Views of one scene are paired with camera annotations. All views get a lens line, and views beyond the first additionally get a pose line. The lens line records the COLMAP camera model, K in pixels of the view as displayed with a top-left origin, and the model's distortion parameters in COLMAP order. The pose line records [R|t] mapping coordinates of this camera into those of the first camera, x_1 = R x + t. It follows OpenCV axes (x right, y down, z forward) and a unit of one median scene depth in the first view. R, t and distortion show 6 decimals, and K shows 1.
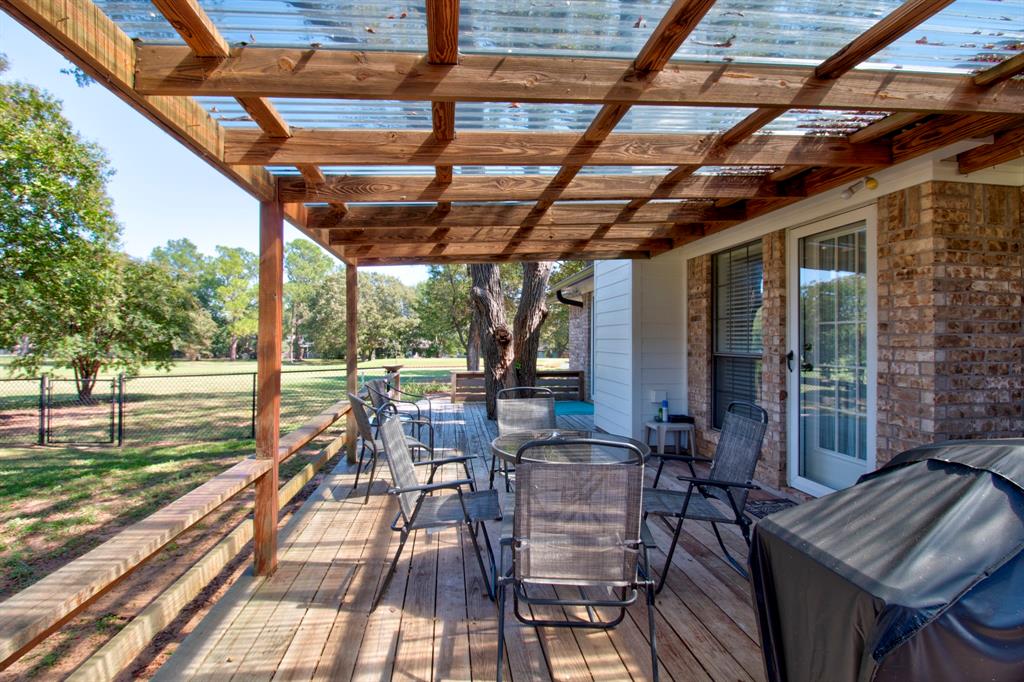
lens RADIAL K [[501.7, 0, 531.1], [0, 501.7, 337.0], [0, 0, 1]] dist [0.016812, -0.000082]
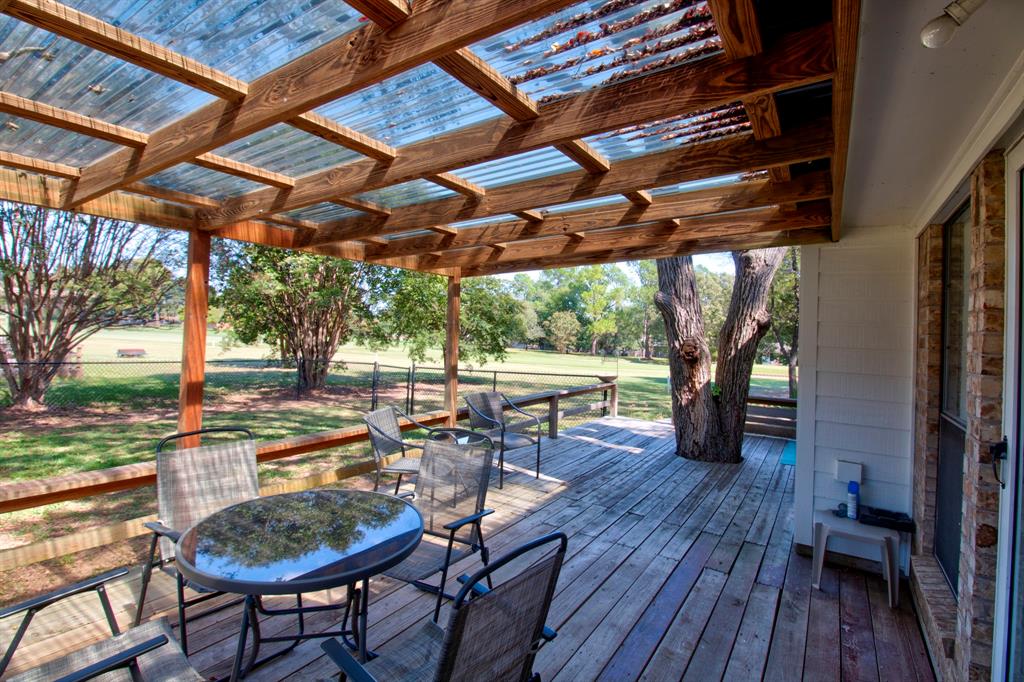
lens RADIAL K [[501.7, 0, 531.1], [0, 501.7, 337.0], [0, 0, 1]] dist [0.016812, -0.000082]
pose [[0.756467, 0.034563, -0.653118, 0.268712], [-0.034828, 0.999315, 0.012544, -0.026378], [0.653104, 0.013258, 0.757152, 0.225601]]
